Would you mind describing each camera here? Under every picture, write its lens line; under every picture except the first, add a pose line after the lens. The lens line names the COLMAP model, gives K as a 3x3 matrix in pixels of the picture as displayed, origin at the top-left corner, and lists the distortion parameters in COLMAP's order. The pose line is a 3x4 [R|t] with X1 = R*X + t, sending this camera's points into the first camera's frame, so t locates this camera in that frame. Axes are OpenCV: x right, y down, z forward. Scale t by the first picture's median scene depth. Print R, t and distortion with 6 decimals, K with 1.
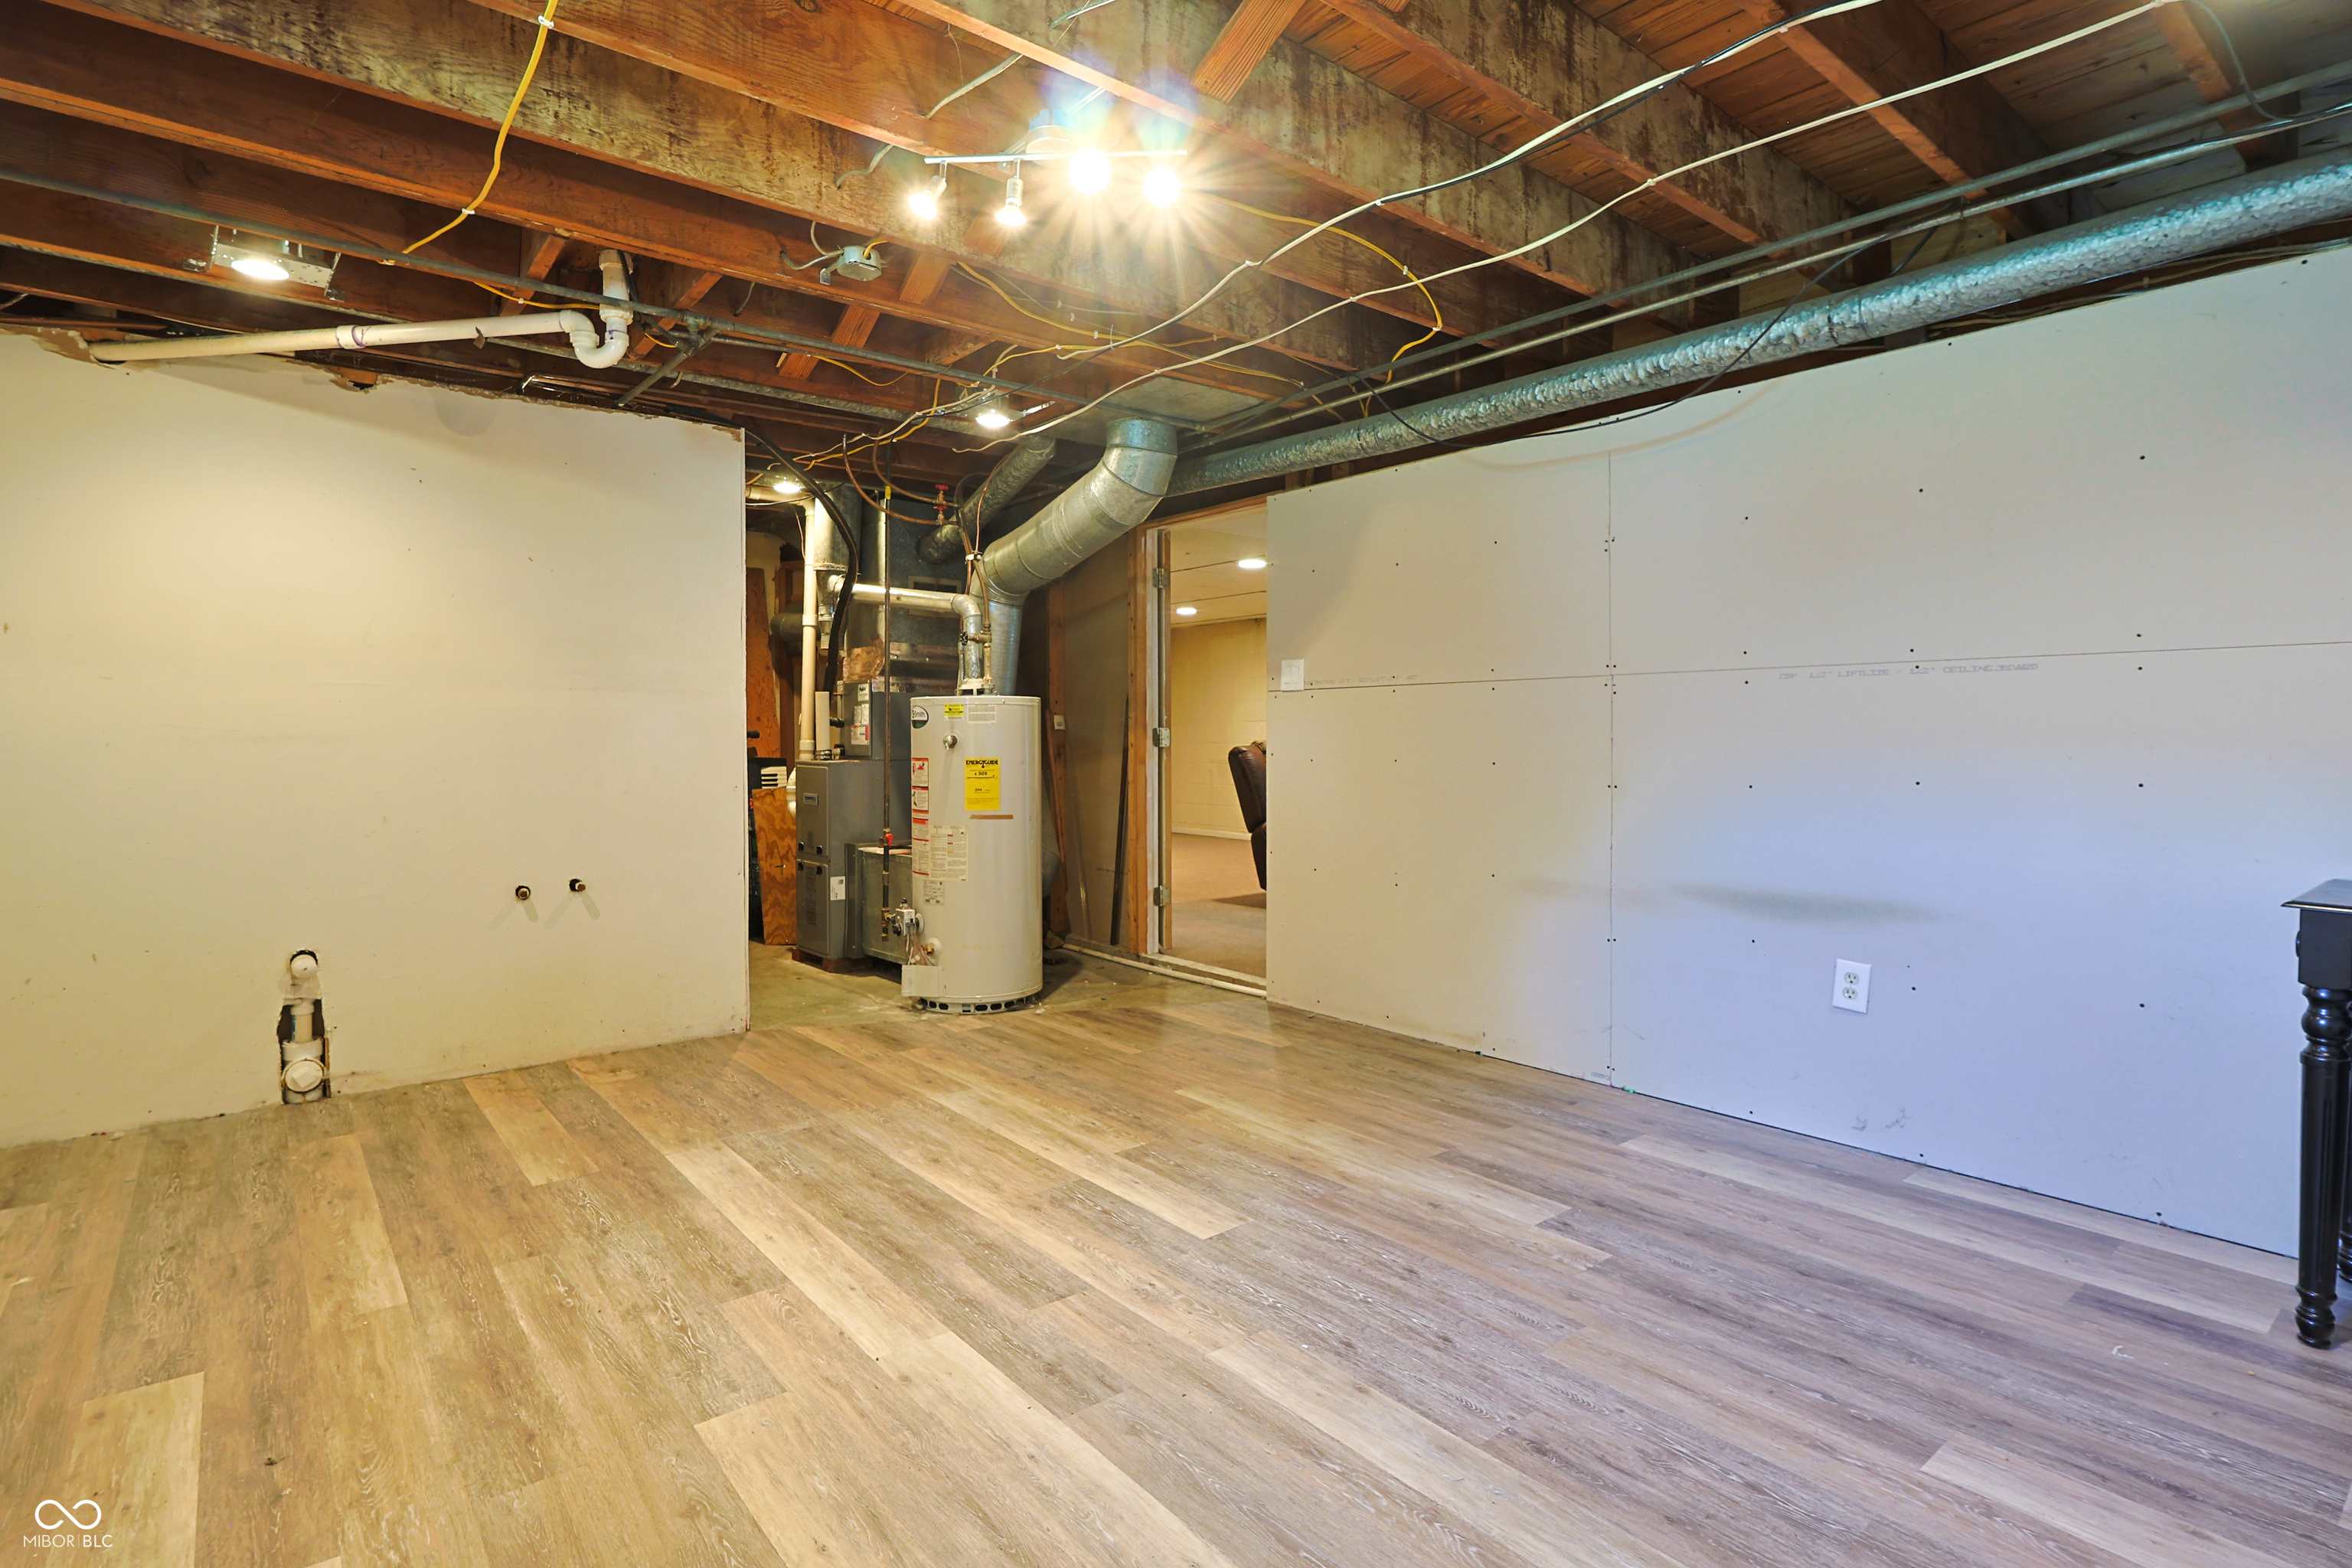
lens RADIAL K [[1143.2, 0, 1169.5], [0, 1143.2, 775.1], [0, 0, 1]] dist [-0.010752, 0.003644]
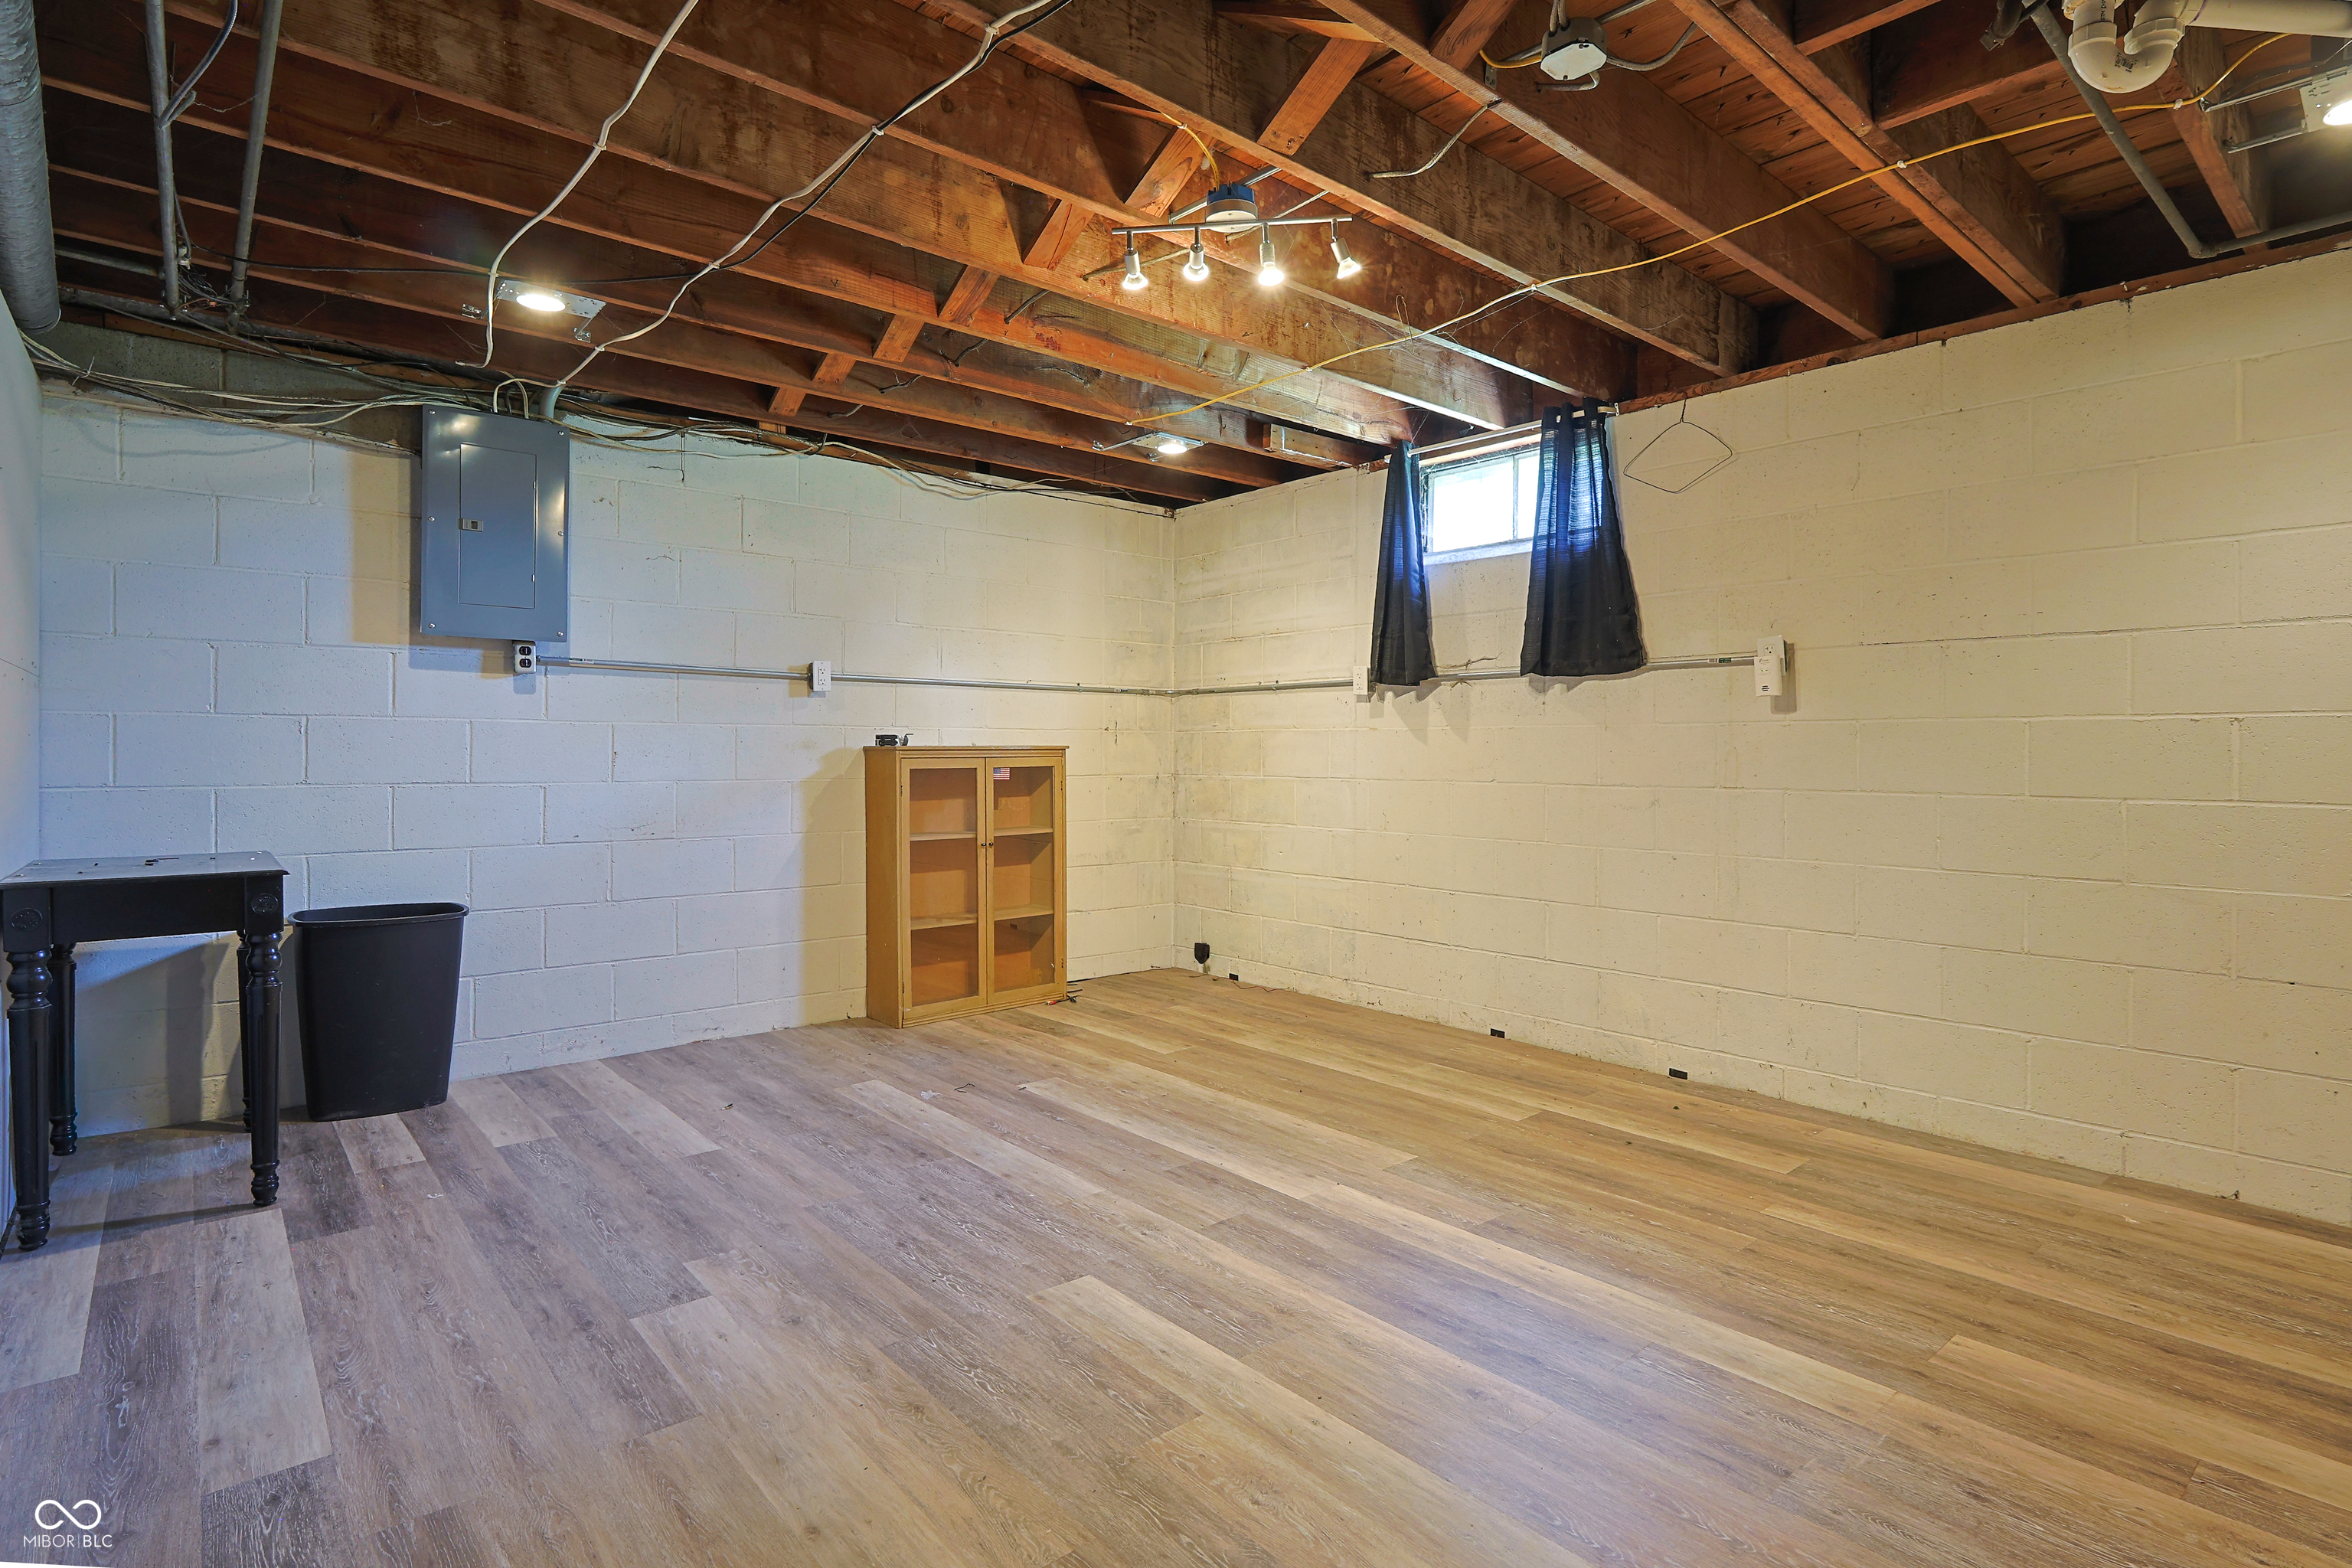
lens RADIAL K [[1143.2, 0, 1180.2], [0, 1143.2, 769.6], [0, 0, 1]] dist [-0.010752, 0.003644]
pose [[-0.999942, 0.000453, -0.010741, -0.038687], [-0.000109, 0.998633, 0.052266, -0.065961], [0.010750, 0.052264, -0.998575, 2.064248]]
